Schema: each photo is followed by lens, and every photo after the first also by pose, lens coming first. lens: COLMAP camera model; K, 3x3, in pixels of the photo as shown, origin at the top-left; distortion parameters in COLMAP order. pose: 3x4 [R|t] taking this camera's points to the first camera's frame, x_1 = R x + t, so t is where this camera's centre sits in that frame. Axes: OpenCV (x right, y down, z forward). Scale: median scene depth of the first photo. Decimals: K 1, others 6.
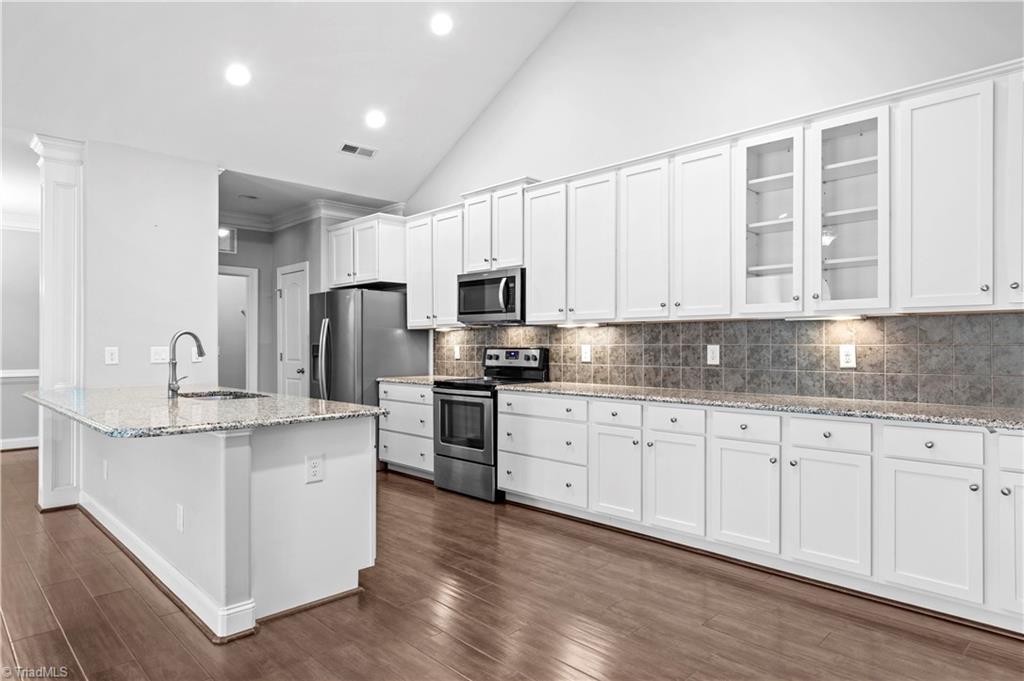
lens RADIAL K [[612.2, 0, 514.8], [0, 612.2, 343.2], [0, 0, 1]] dist [0.004521, -0.006567]
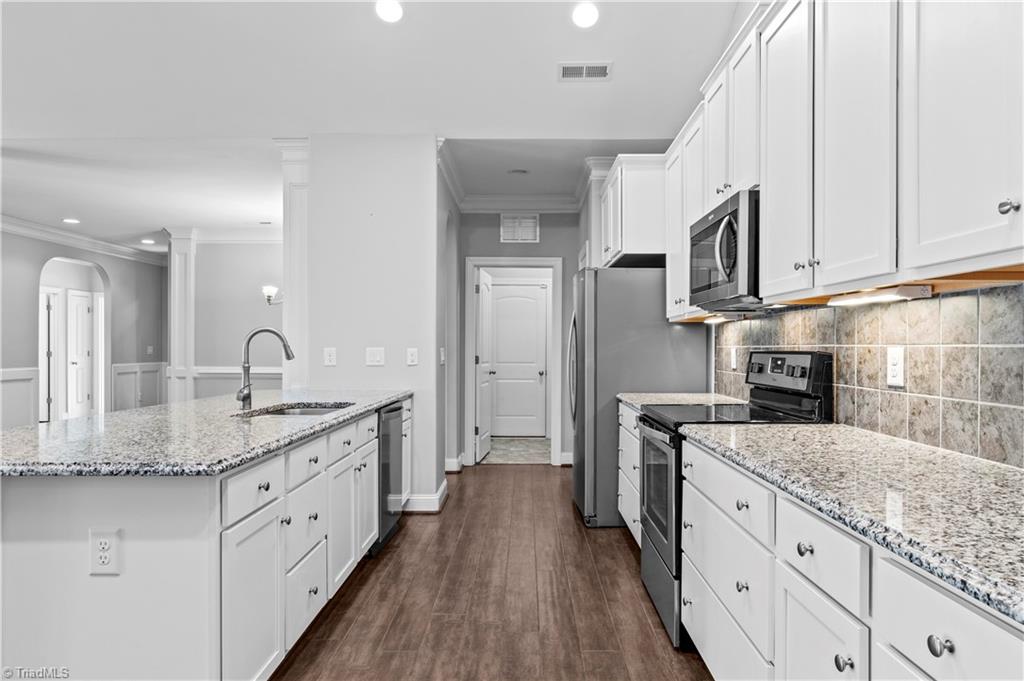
lens RADIAL K [[621.9, 0, 519.9], [0, 621.9, 346.6], [0, 0, 1]] dist [-0.000637, 0.003037]
pose [[0.712600, 0.001838, -0.701568, 0.236430], [0.000785, 0.999994, 0.003418, 0.001718], [0.701570, -0.002987, 0.712594, 0.522841]]
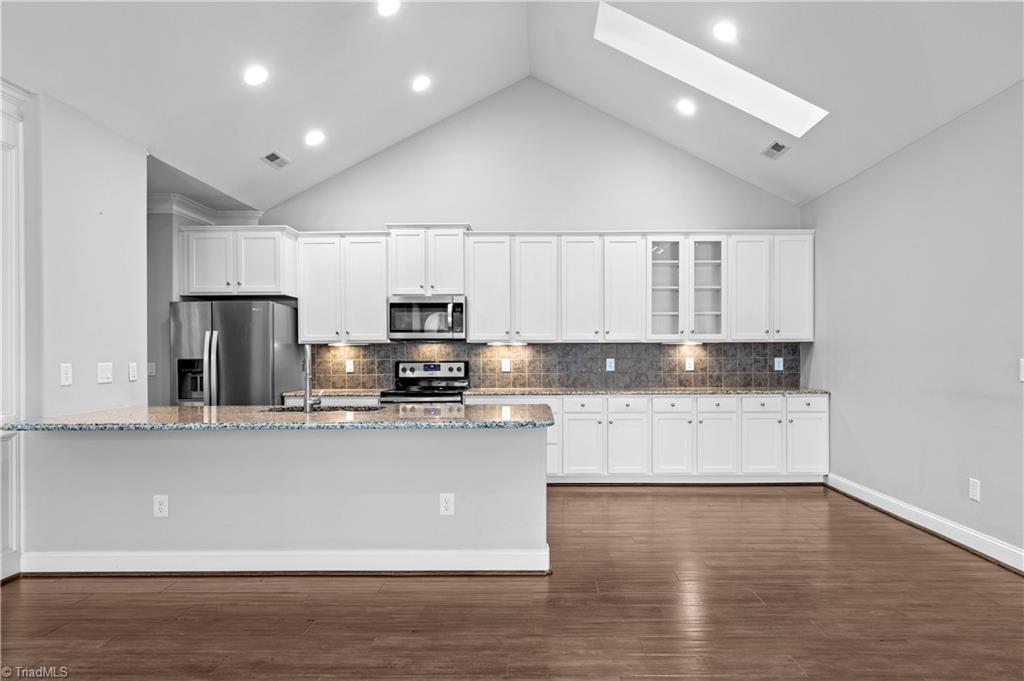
lens RADIAL K [[612.2, 0, 540.8], [0, 612.2, 358.7], [0, 0, 1]] dist [0.004521, -0.006567]
pose [[0.709856, -0.003206, 0.704339, -0.768924], [0.001314, 0.999994, 0.003228, -0.001372], [-0.704346, -0.001366, 0.709856, 0.014111]]
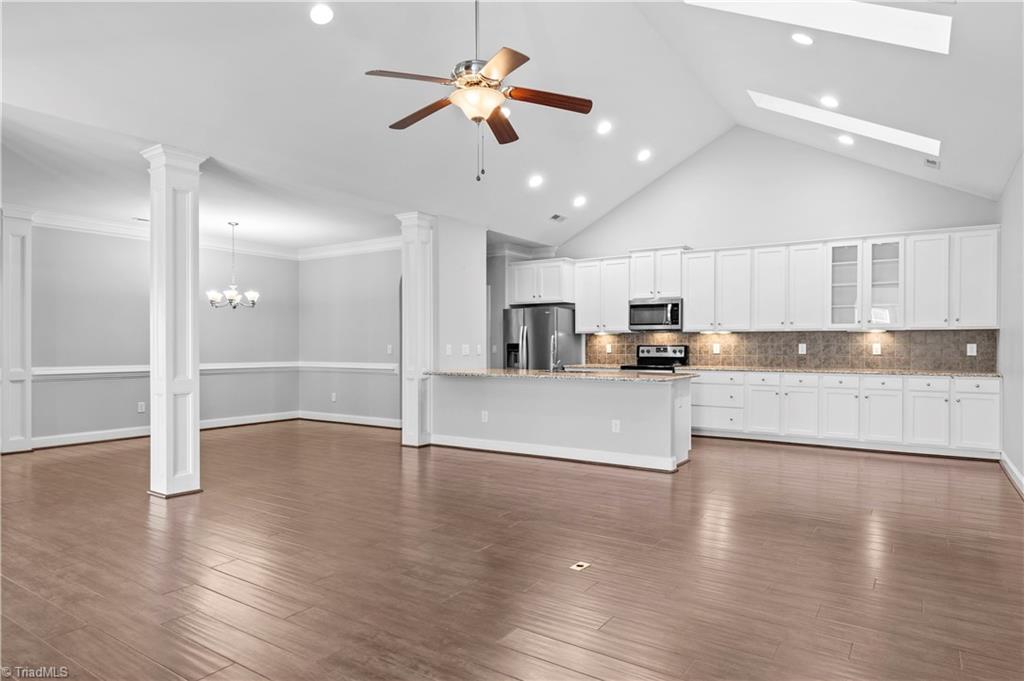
lens RADIAL K [[612.2, 0, 525.0], [0, 612.2, 347.5], [0, 0, 1]] dist [0.004521, -0.006567]
pose [[0.979471, 0.000046, 0.201586, -0.774906], [-0.001543, 0.999972, 0.007268, 0.001581], [-0.201580, -0.007430, 0.979444, -0.594808]]
